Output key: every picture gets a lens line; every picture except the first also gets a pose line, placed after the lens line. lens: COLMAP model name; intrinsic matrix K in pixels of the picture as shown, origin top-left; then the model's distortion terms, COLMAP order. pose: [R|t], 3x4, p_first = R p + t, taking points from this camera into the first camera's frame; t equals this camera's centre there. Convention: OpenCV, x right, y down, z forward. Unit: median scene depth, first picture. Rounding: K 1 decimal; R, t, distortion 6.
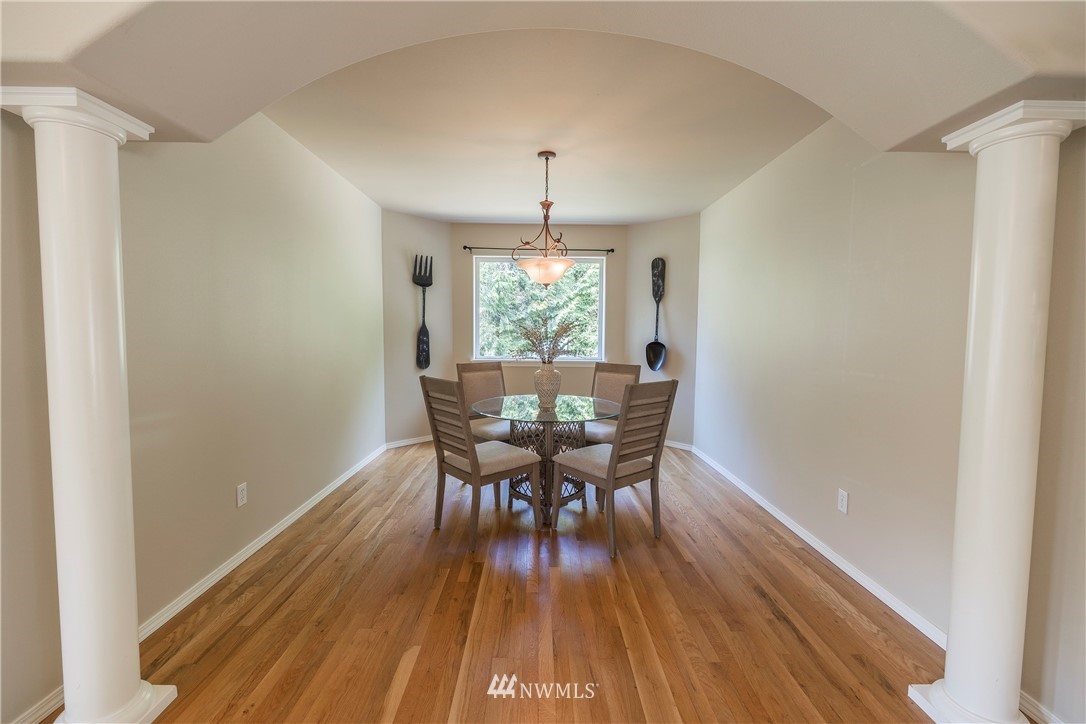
lens RADIAL K [[453.0, 0, 538.6], [0, 453.0, 356.7], [0, 0, 1]] dist [0.000205, -0.000053]
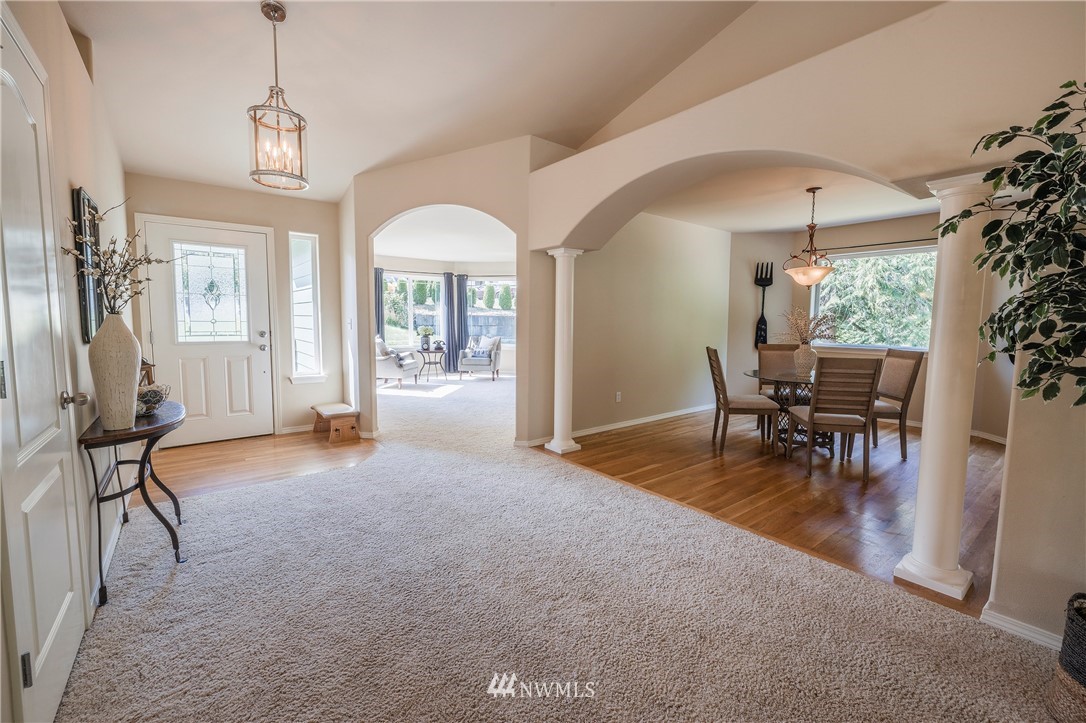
lens RADIAL K [[453.0, 0, 538.6], [0, 453.0, 356.2], [0, 0, 1]] dist [0.000205, -0.000053]
pose [[0.605868, 0.063237, -0.793048, 0.703133], [-0.049342, 0.997904, 0.041876, 0.038623], [0.794033, 0.013759, 0.607718, -0.525740]]
